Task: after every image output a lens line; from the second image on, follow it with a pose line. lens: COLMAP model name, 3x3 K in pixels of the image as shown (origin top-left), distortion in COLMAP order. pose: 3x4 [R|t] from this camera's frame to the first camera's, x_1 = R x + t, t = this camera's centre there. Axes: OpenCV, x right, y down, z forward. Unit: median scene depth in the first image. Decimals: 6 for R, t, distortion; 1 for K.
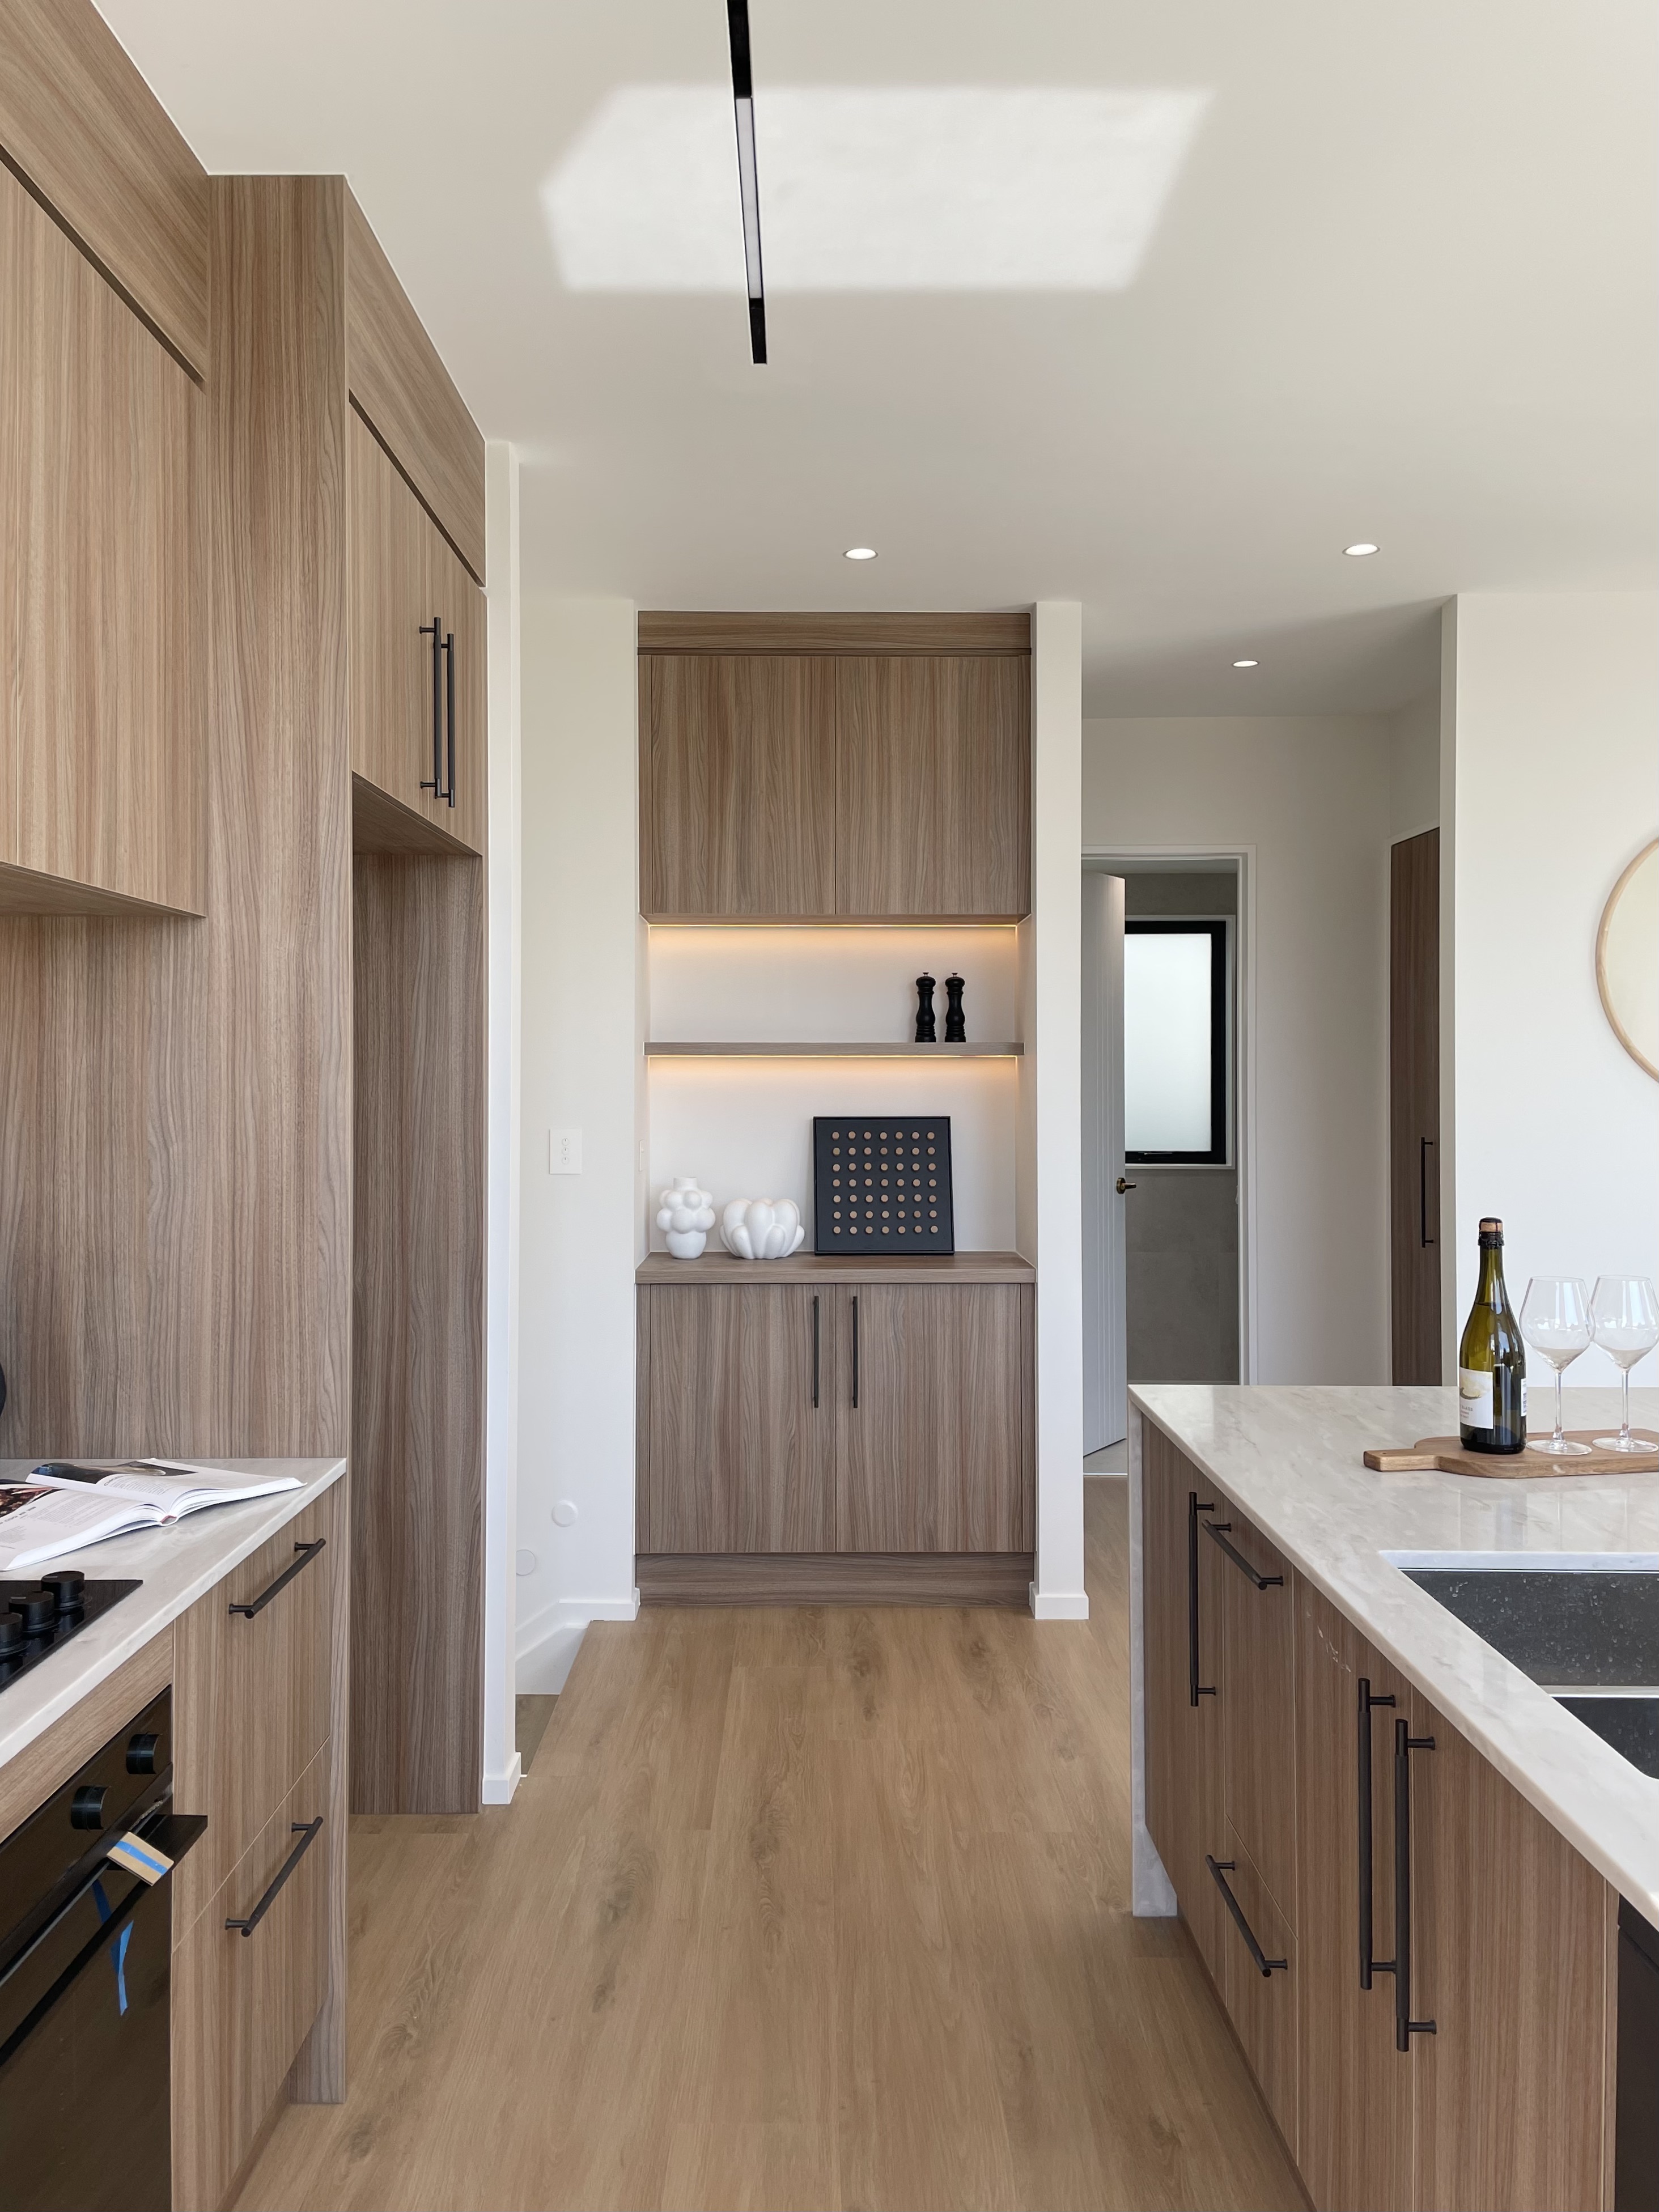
lens RADIAL K [[1718.4, 0, 794.3], [0, 1718.4, 1063.3], [0, 0, 1]] dist [0.097571, -0.122343]
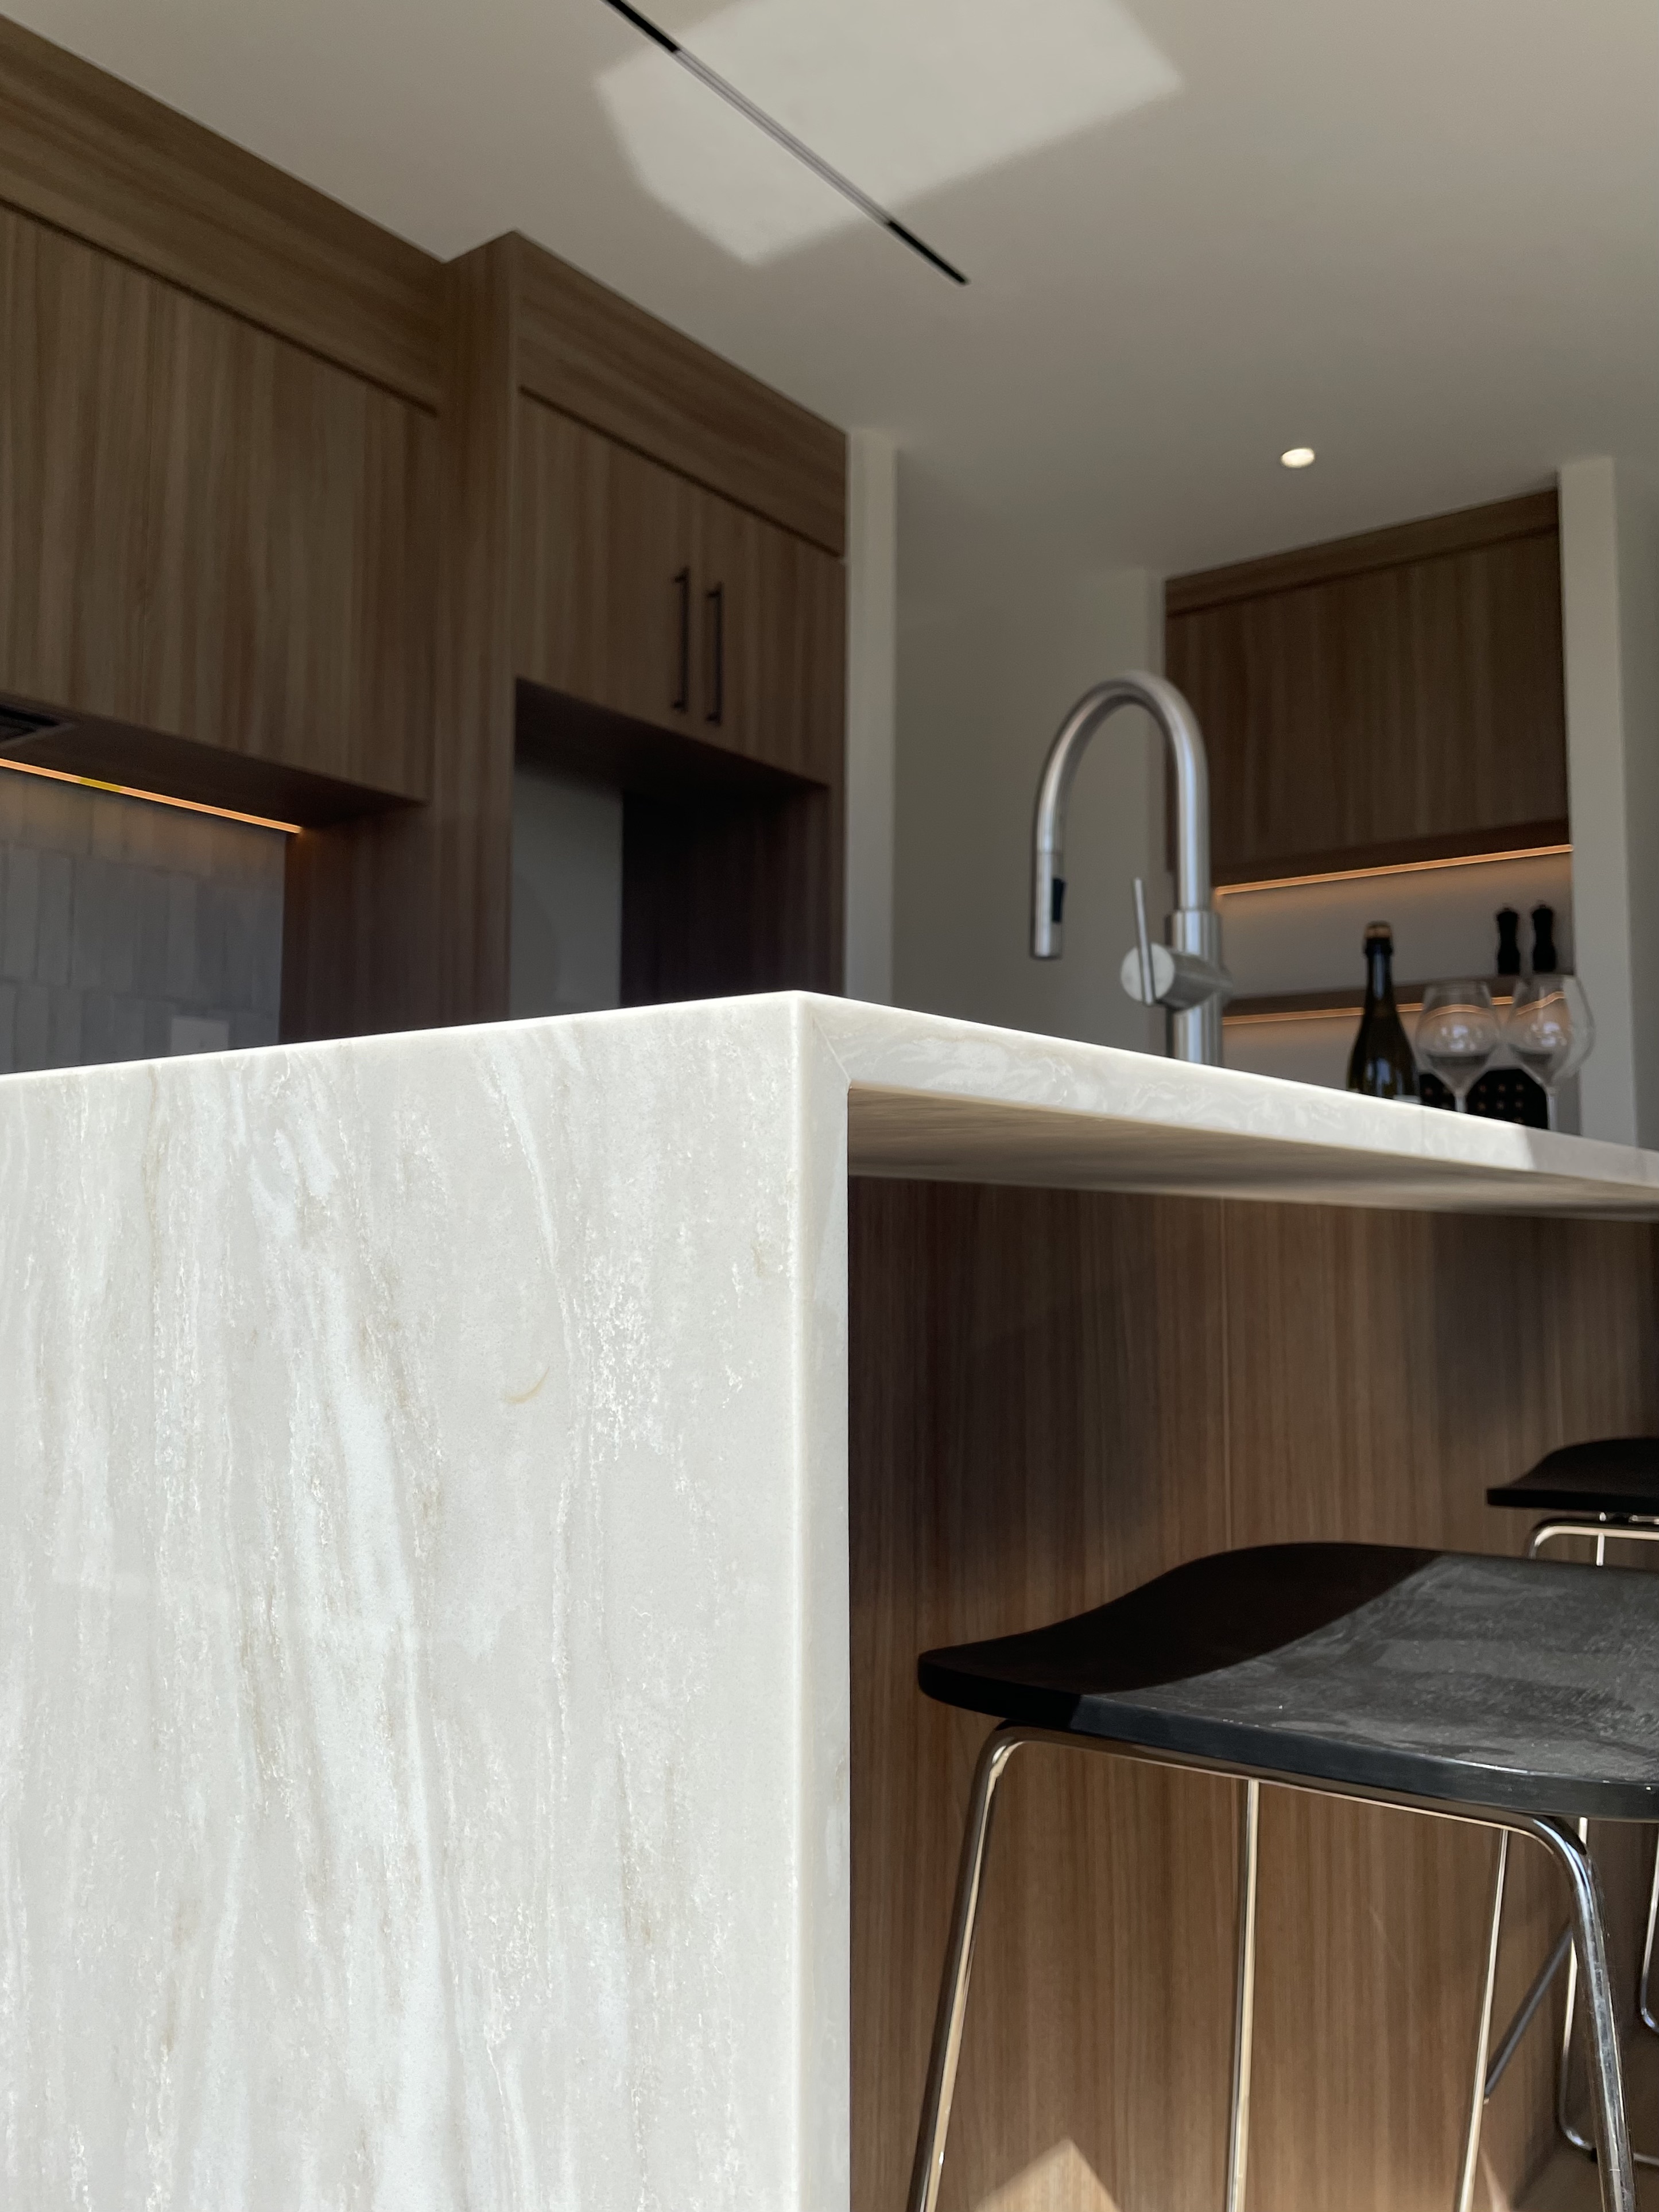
lens RADIAL K [[1764.8, 0, 898.7], [0, 1764.8, 1097.7], [0, 0, 1]] dist [-0.004450, -0.006397]
pose [[0.821577, -0.048632, -0.568020, 0.639535], [0.007515, 0.997192, -0.074507, 0.221463], [0.570049, 0.056945, 0.819635, 0.111702]]
